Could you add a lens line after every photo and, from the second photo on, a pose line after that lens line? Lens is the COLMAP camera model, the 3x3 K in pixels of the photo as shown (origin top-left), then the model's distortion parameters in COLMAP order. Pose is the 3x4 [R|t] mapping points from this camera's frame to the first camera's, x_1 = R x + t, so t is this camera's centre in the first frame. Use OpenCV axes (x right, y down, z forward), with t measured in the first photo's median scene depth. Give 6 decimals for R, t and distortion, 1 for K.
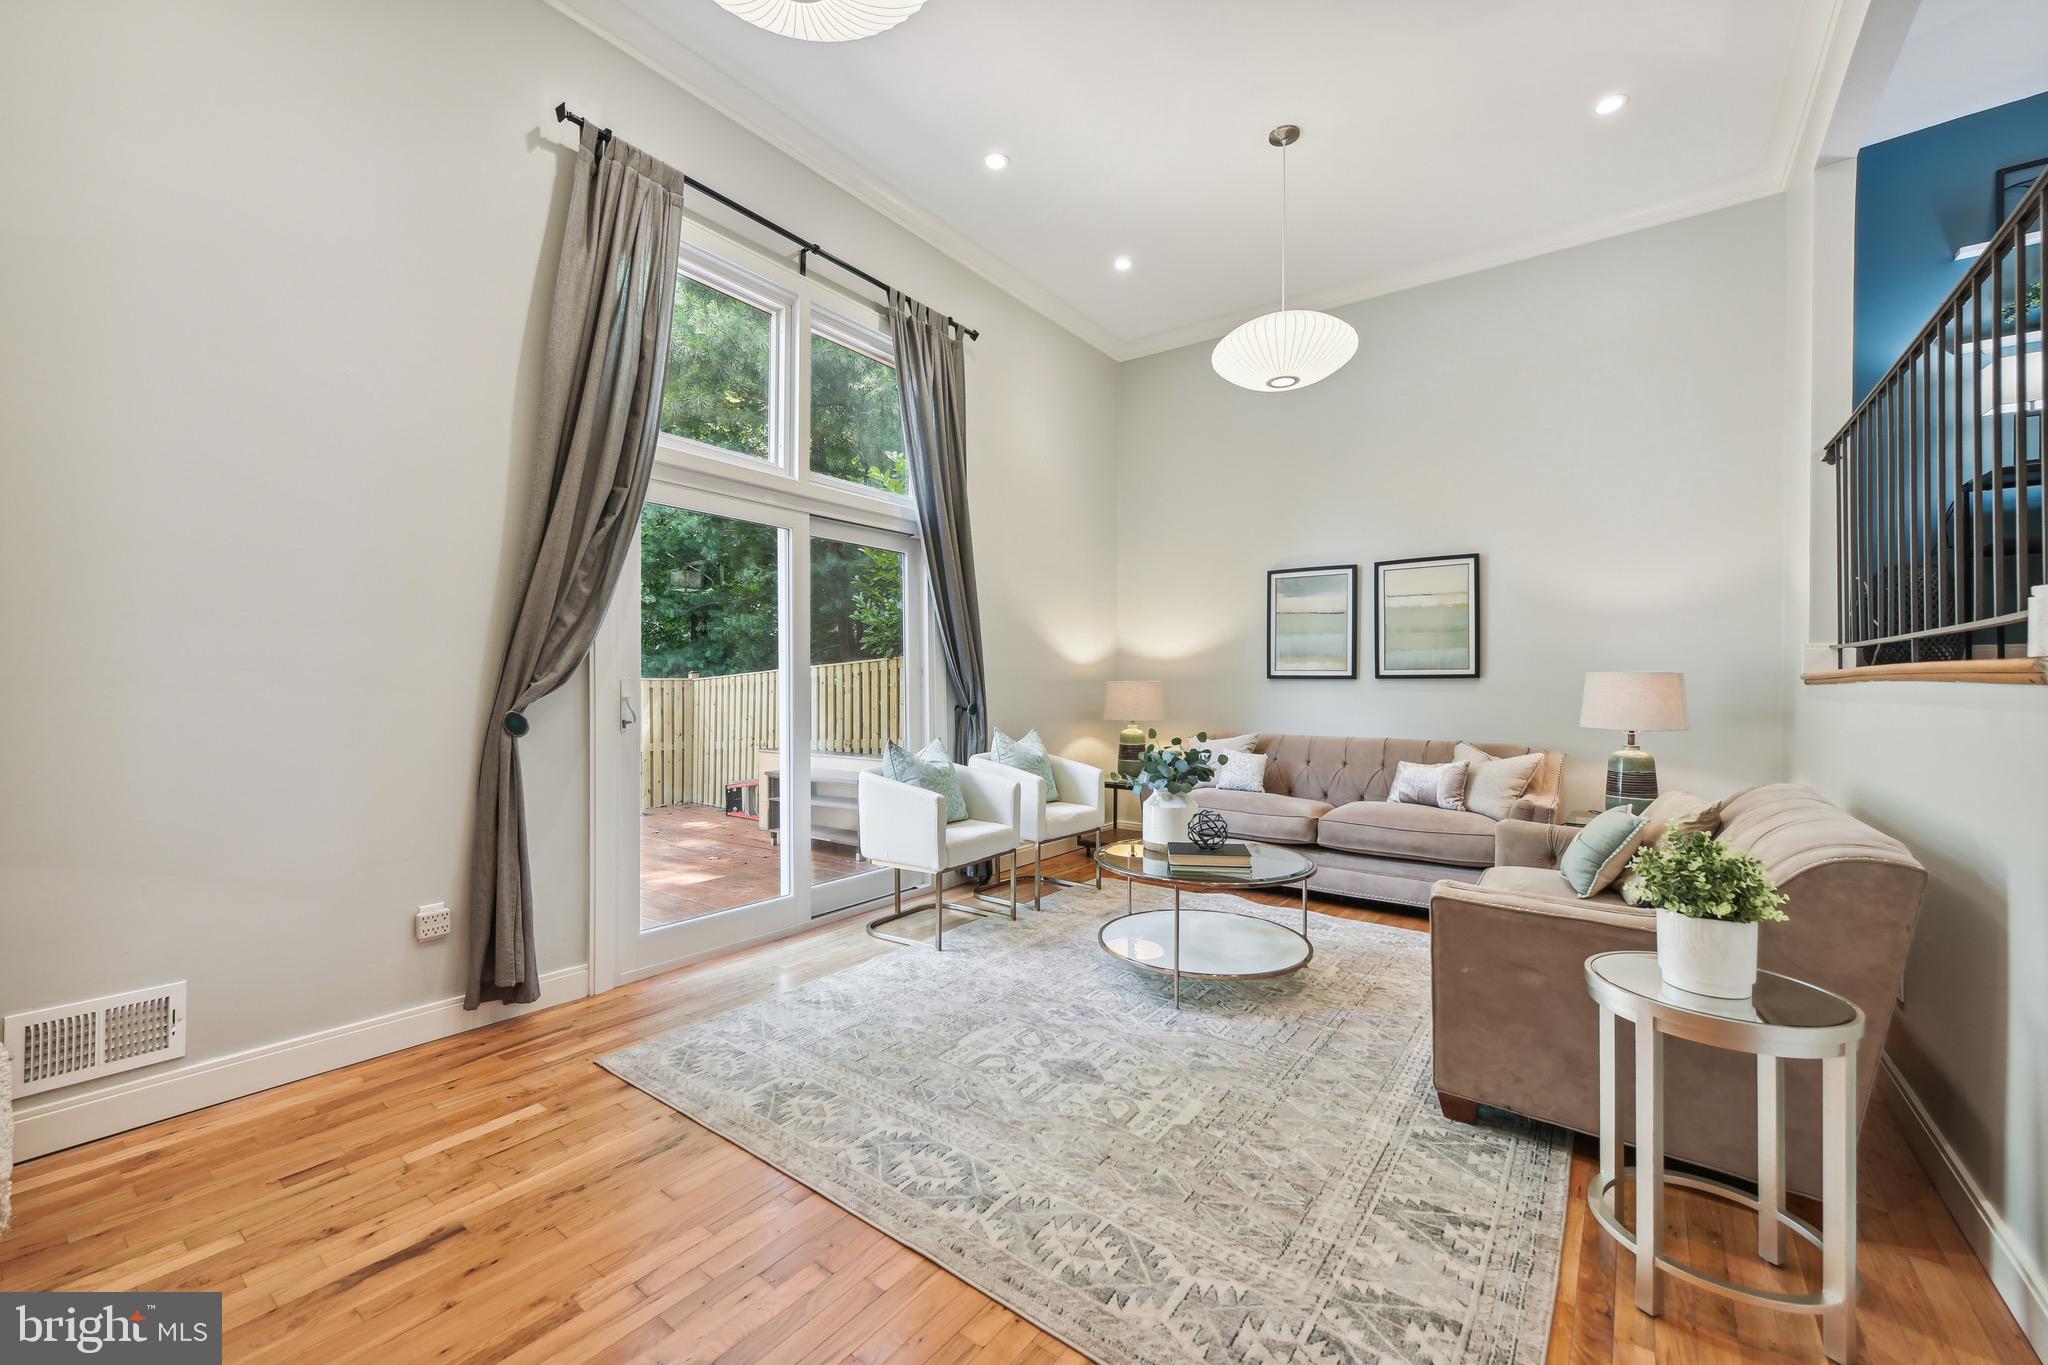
lens RADIAL K [[810.5, 0, 1015.2], [0, 810.5, 680.5], [0, 0, 1]] dist [0.003813, -0.000294]
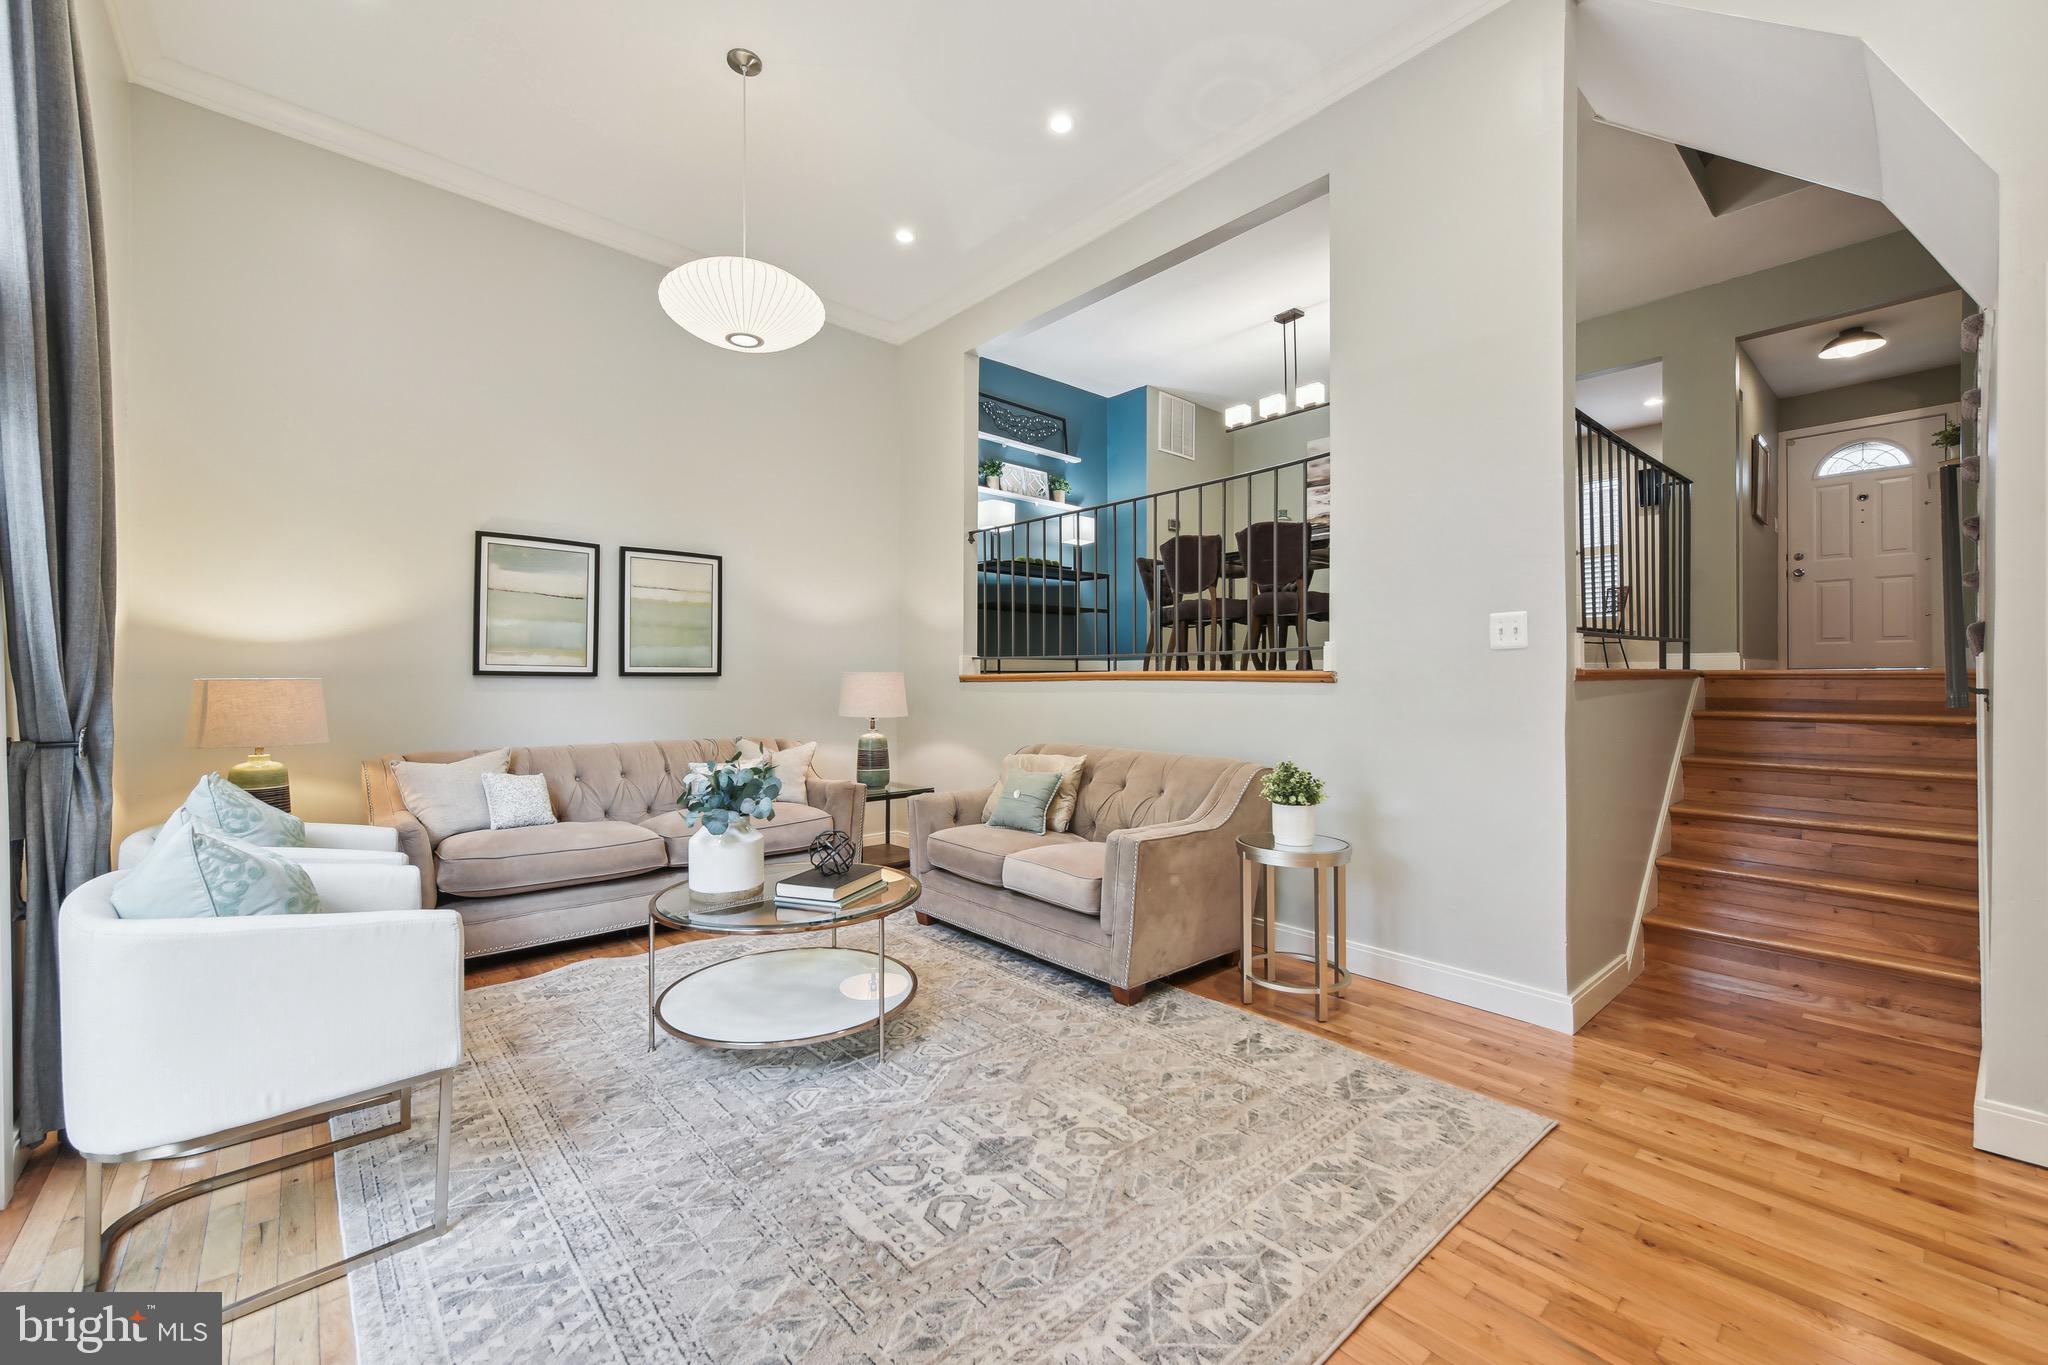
lens RADIAL K [[810.5, 0, 1030.2], [0, 810.5, 682.5], [0, 0, 1]] dist [0.003813, -0.000294]
pose [[0.192860, -0.002488, 0.981223, -0.567764], [-0.003780, 0.999987, 0.003278, -0.000025], [-0.981219, -0.004341, 0.192849, 0.632310]]
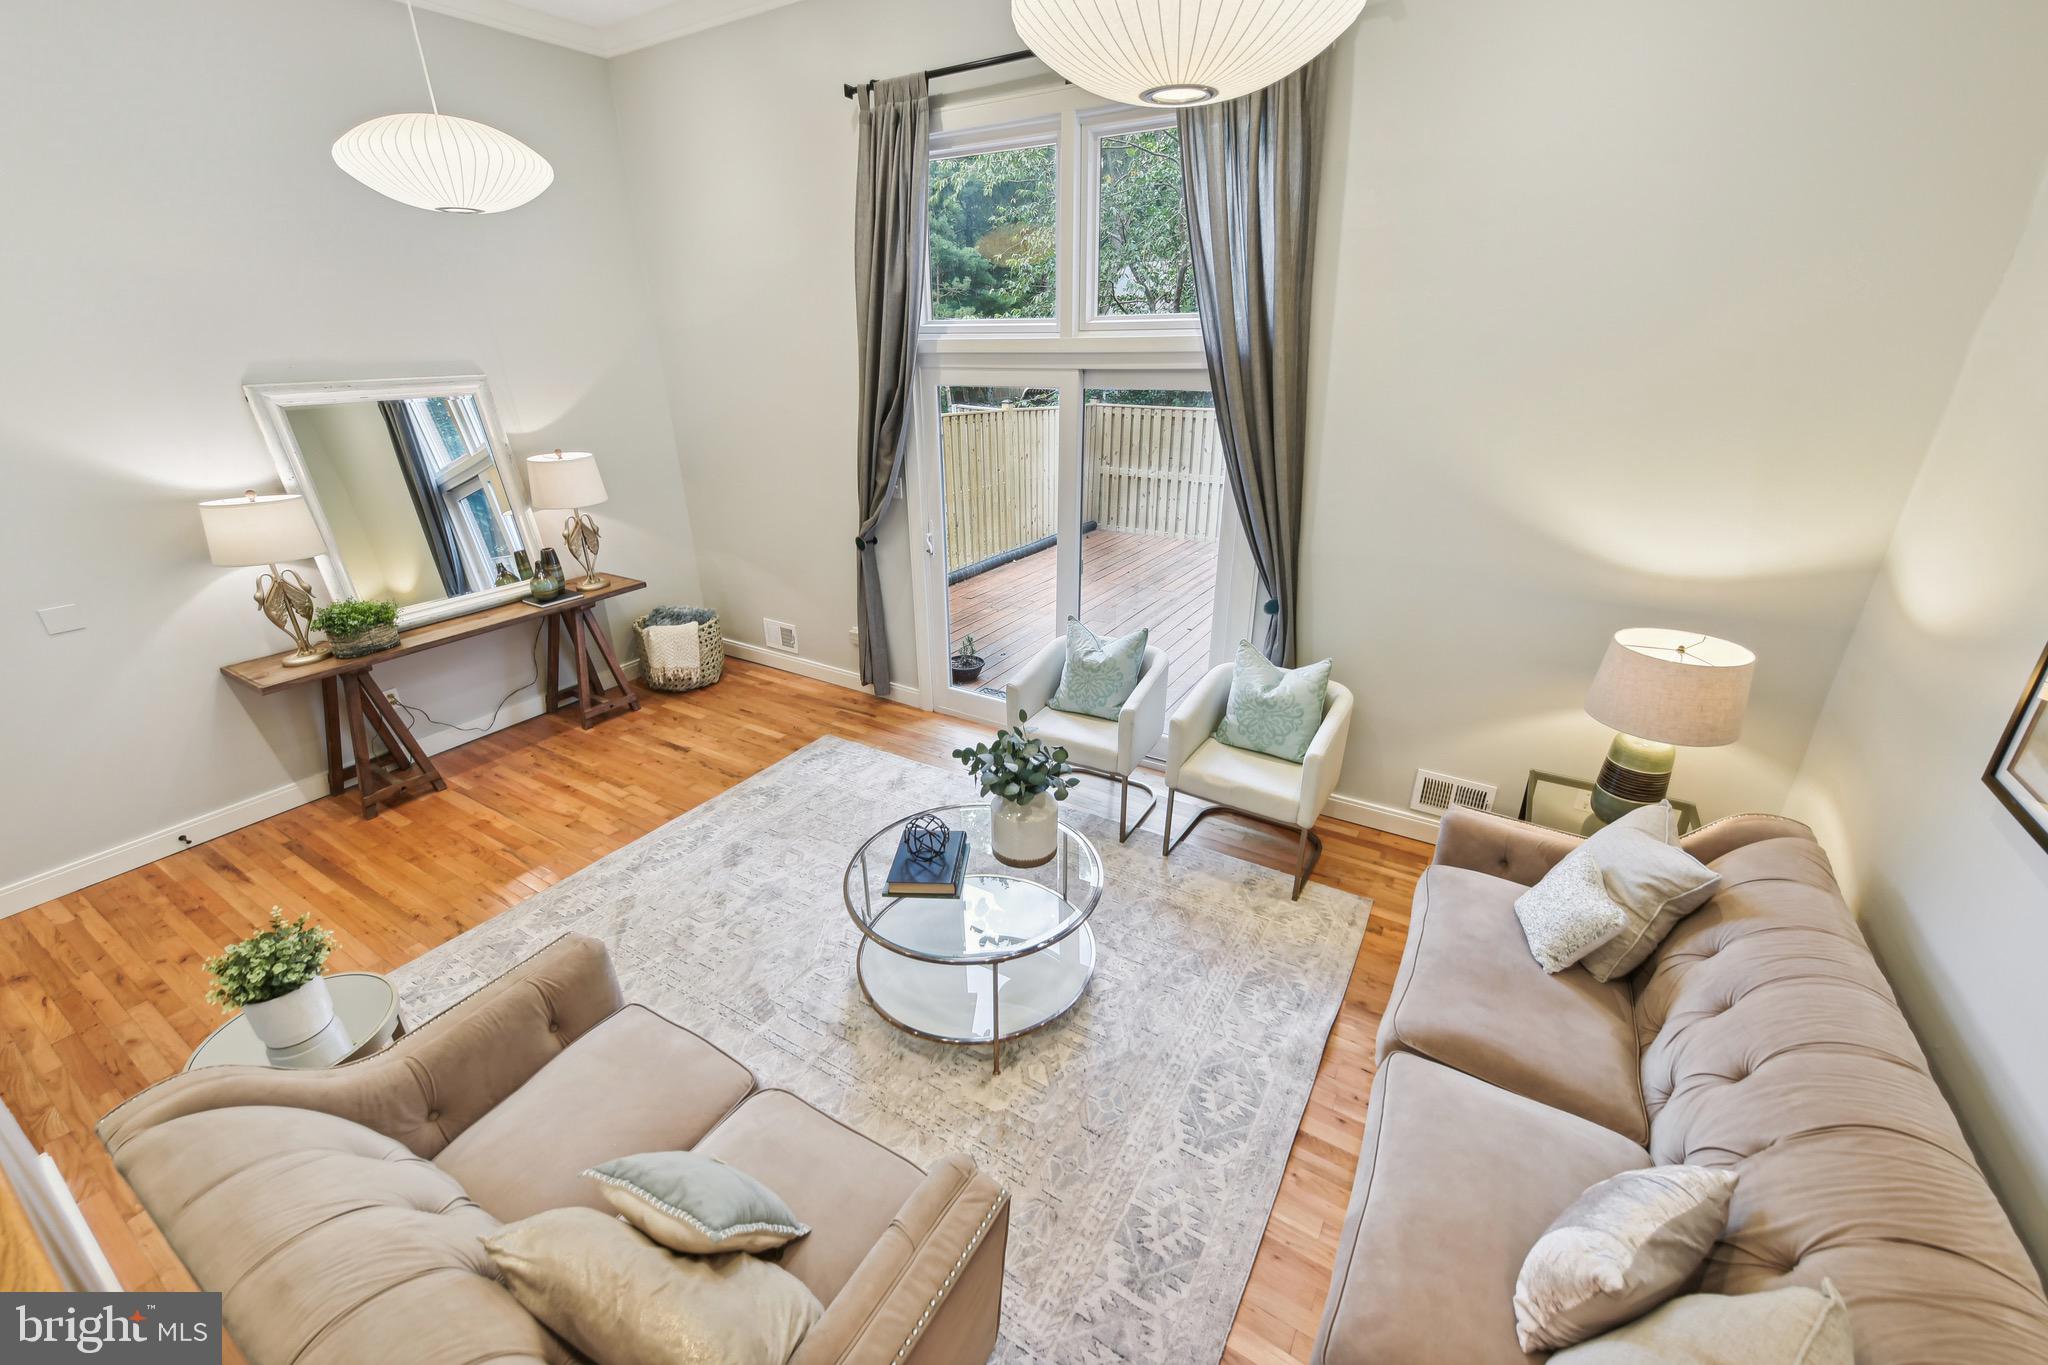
lens RADIAL K [[810.5, 0, 1004.7], [0, 810.5, 678.4], [0, 0, 1]] dist [0.003813, -0.000294]
pose [[0.091060, 0.390695, -0.916005, 0.976683], [0.020198, 0.918913, 0.393943, -0.316548], [0.995641, -0.054374, 0.075785, 1.031343]]
